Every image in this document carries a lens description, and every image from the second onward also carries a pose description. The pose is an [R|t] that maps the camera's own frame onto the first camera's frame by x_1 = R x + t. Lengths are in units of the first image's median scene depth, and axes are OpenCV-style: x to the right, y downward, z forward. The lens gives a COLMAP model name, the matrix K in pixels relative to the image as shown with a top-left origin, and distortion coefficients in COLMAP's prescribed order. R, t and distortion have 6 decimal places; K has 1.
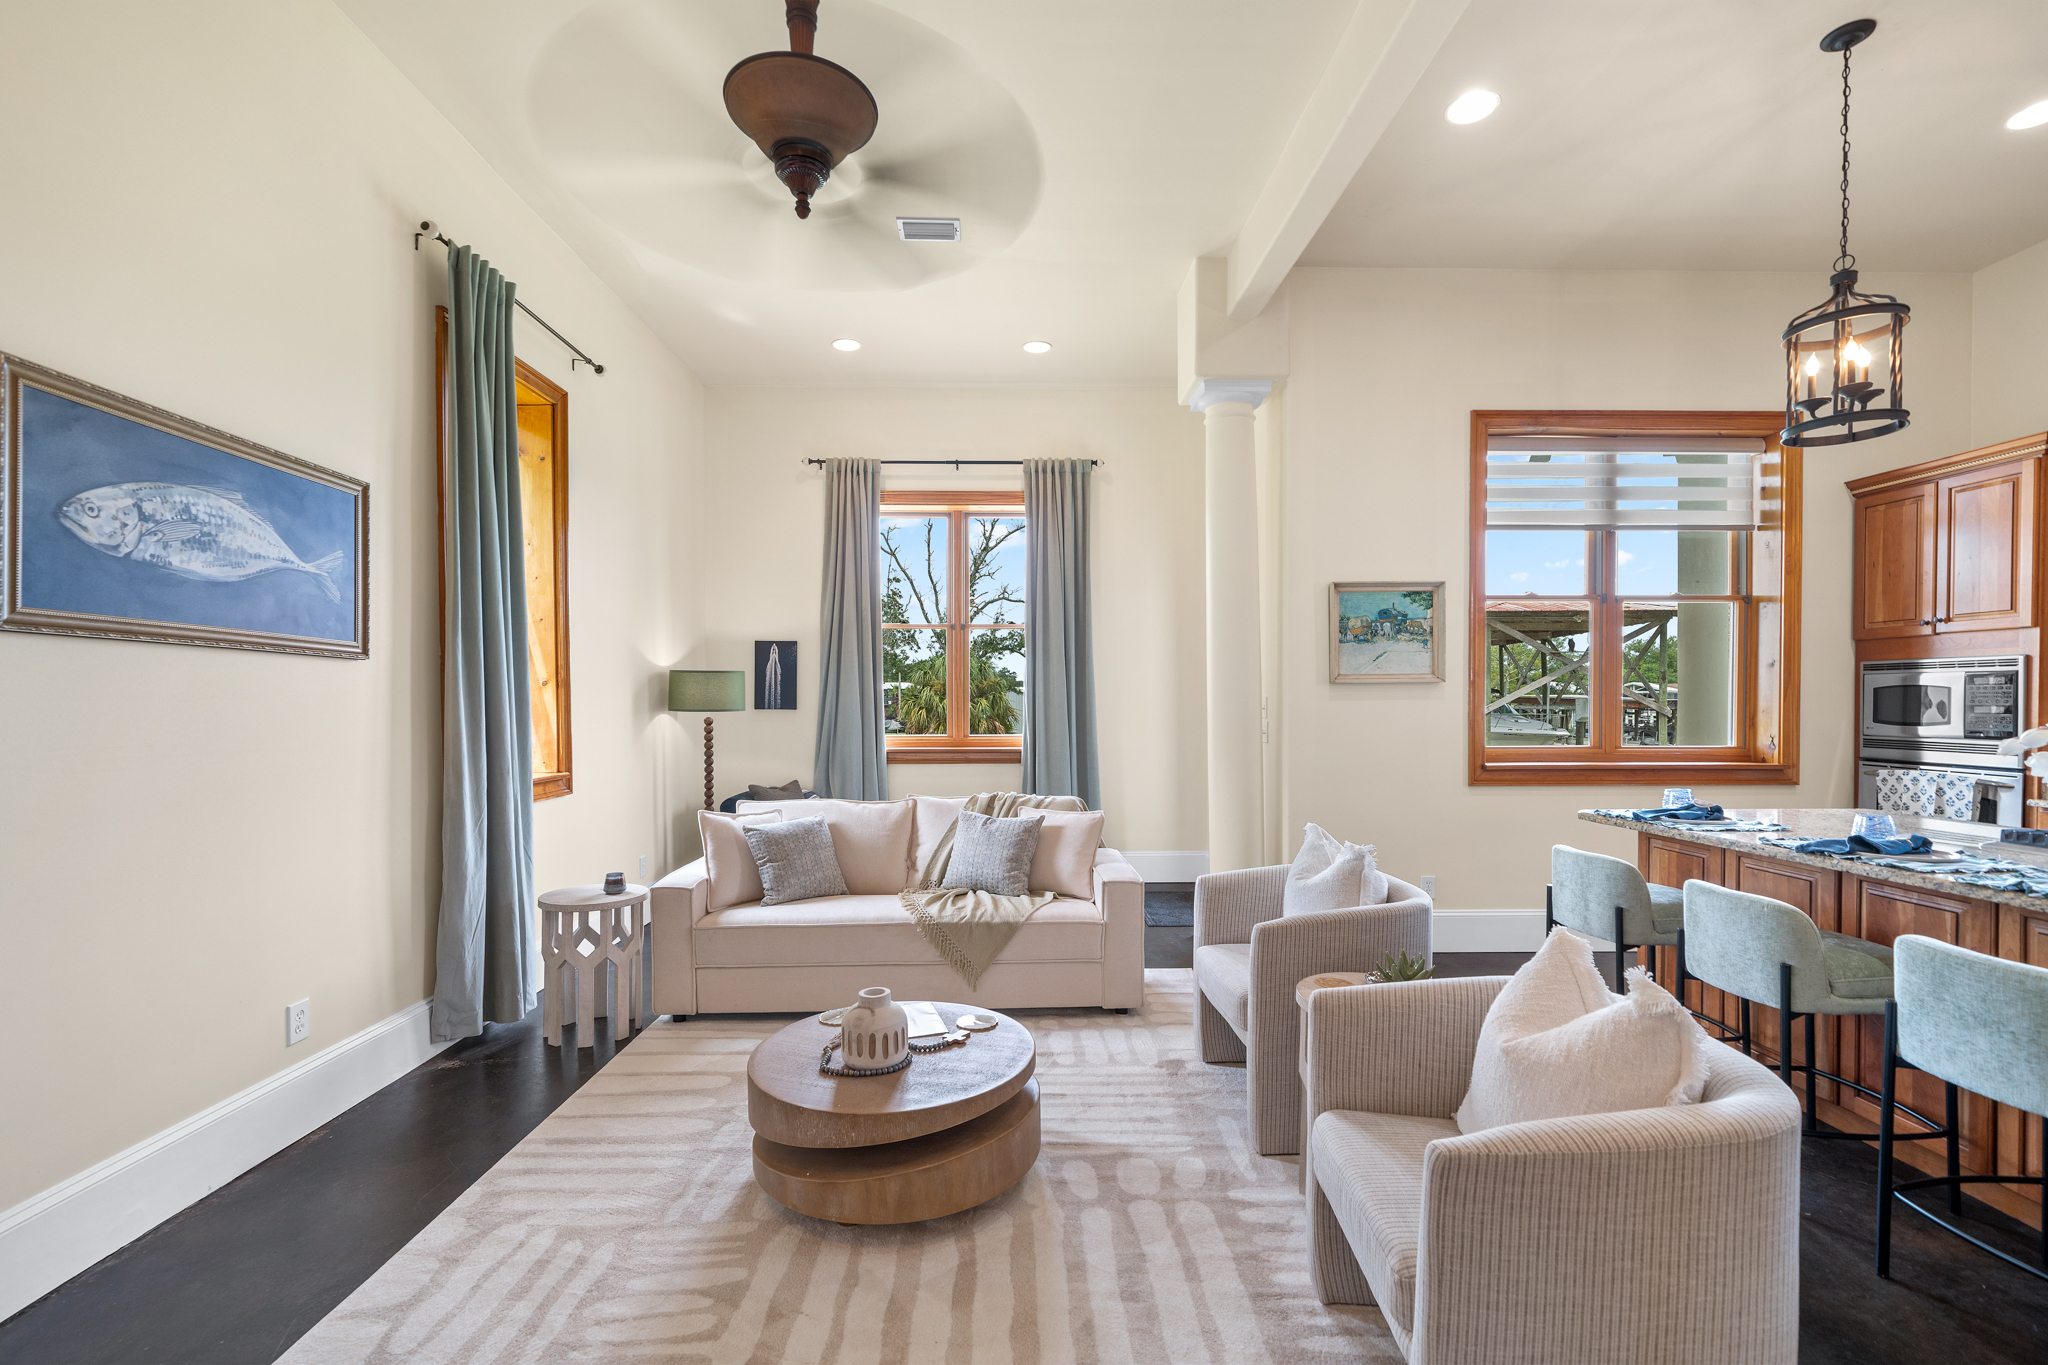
lens RADIAL K [[889.3, 0, 1028.6], [0, 889.3, 715.2], [0, 0, 1]] dist [-0.003649, 0.001789]
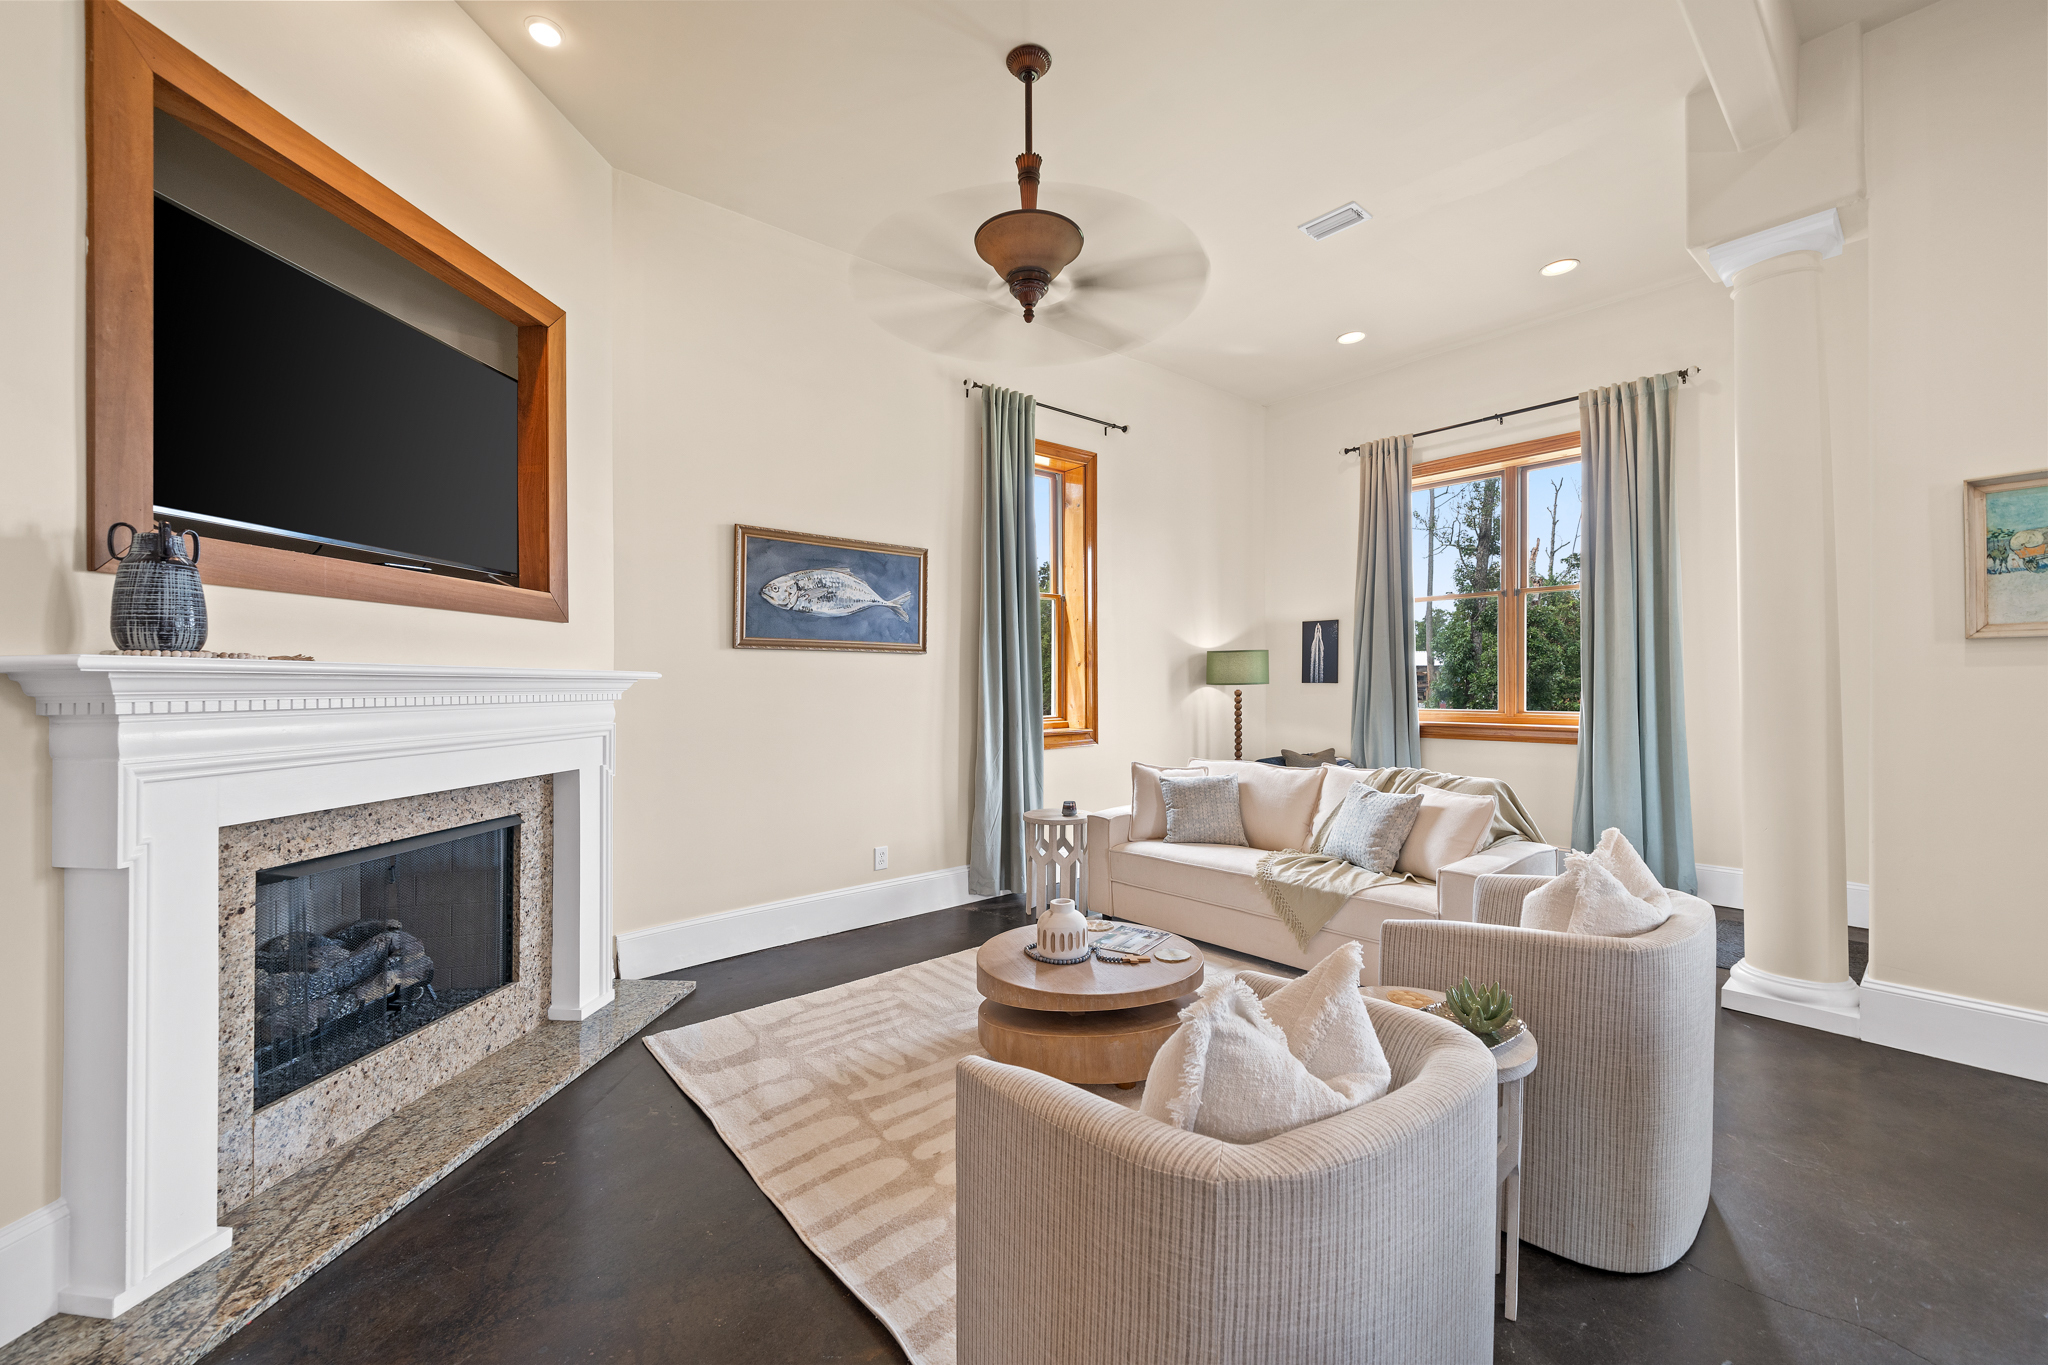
lens RADIAL K [[808.3, 0, 1015.3], [0, 808.3, 686.4], [0, 0, 1]] dist [-0.003546, 0.000910]
pose [[0.627053, 0.000446, -0.778976, 0.406477], [-0.003334, 0.999992, -0.002111, 0.001202], [0.778969, 0.003920, 0.627050, 0.124840]]
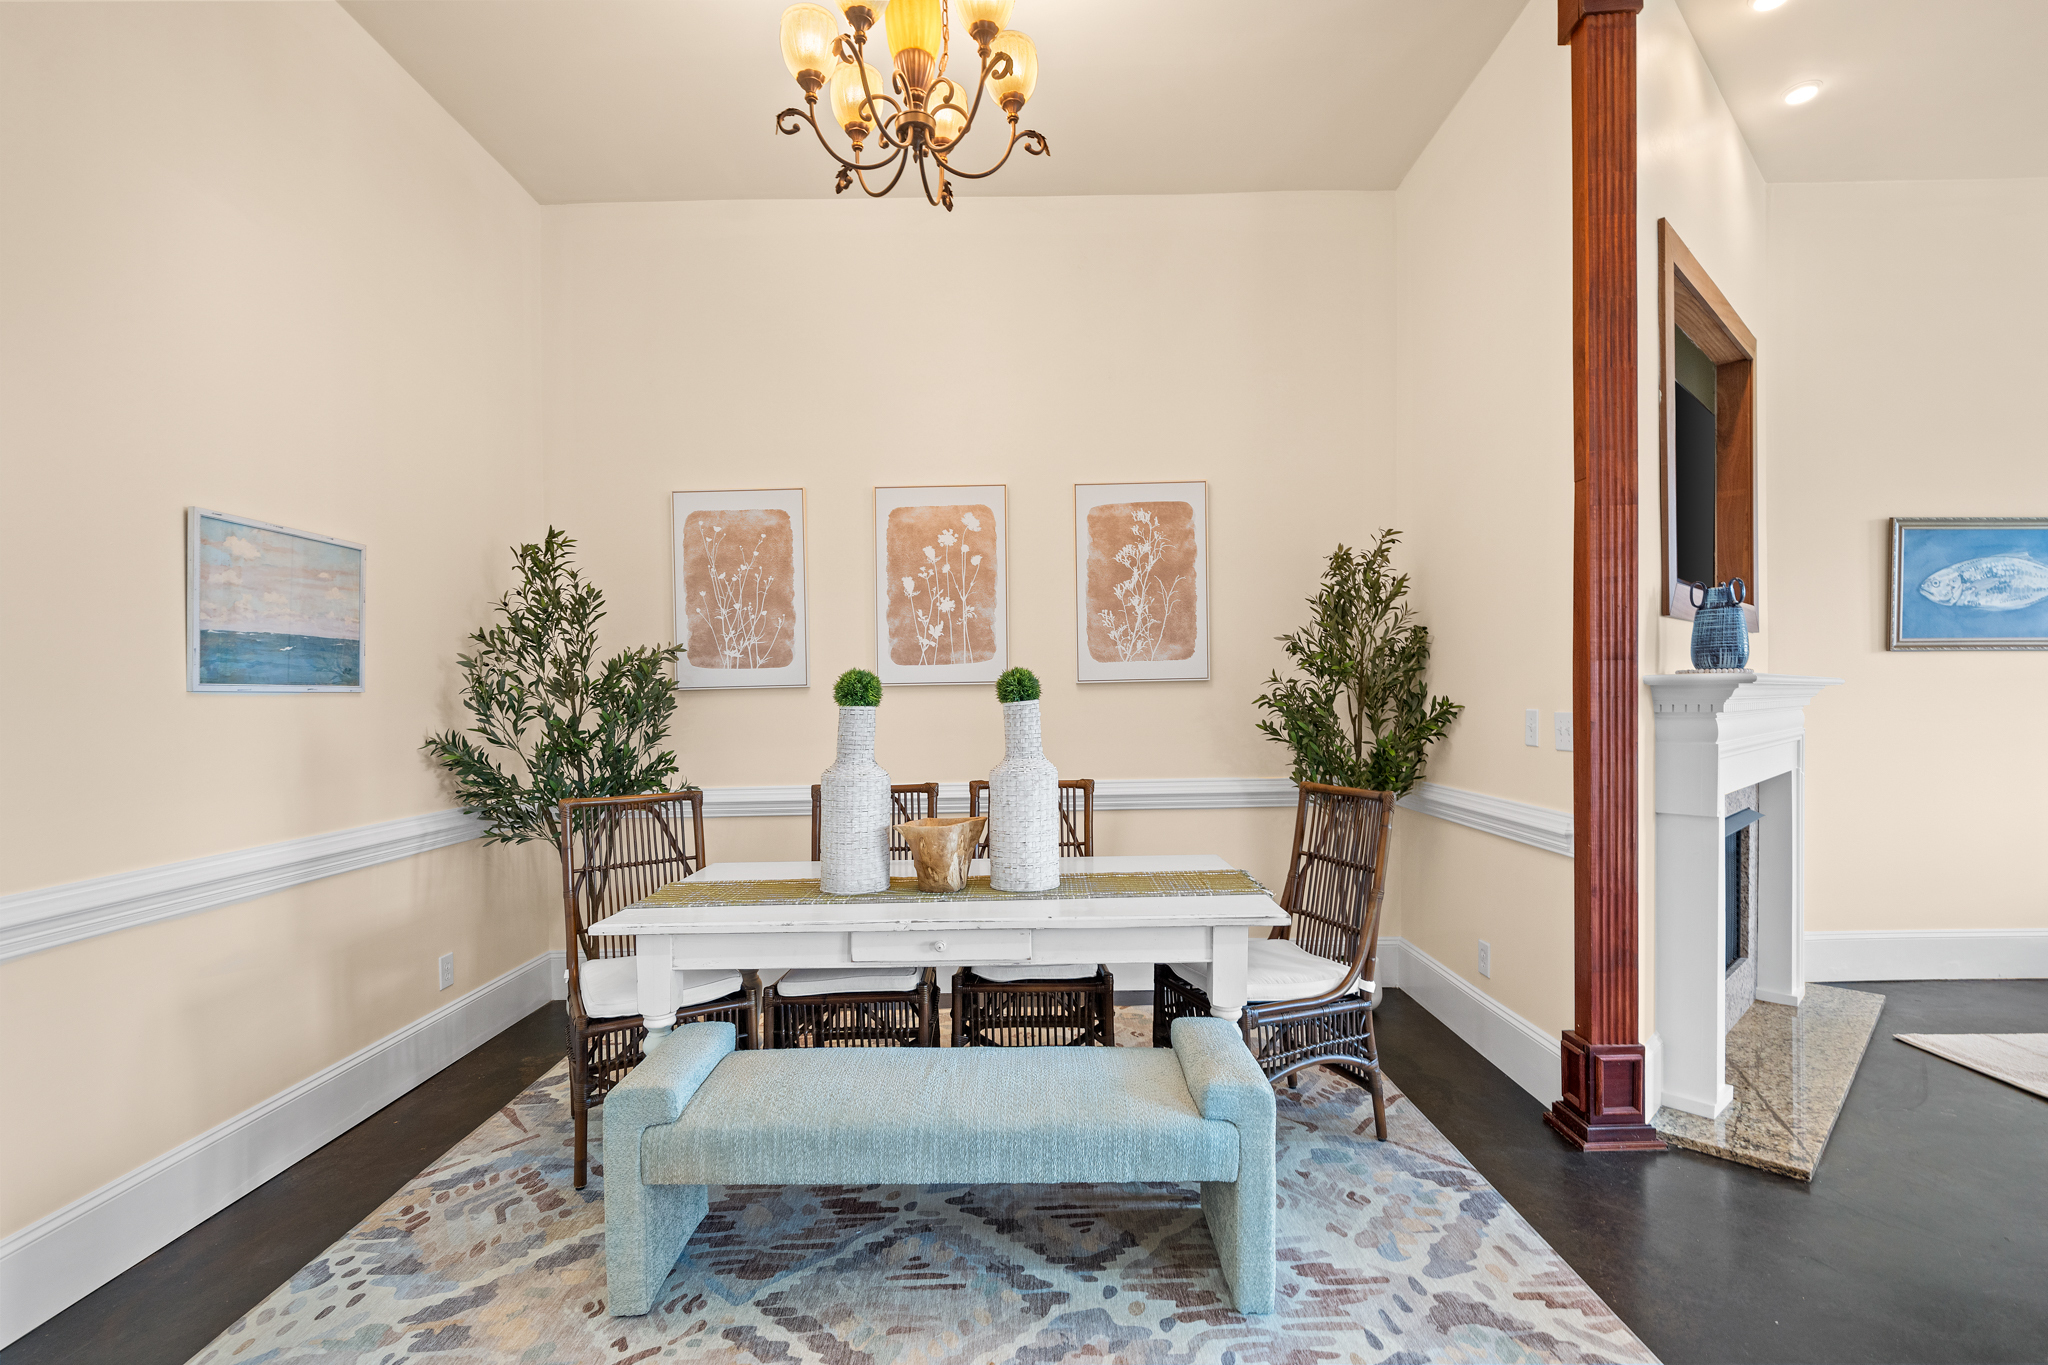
lens RADIAL K [[947.5, 0, 1021.6], [0, 947.5, 698.2], [0, 0, 1]] dist [0.000884, 0.001096]
pose [[-0.022497, 0.004814, -0.999735, 0.521935], [0.000513, 0.999988, 0.004804, 0.001617], [0.999747, -0.000405, -0.022500, -0.465397]]
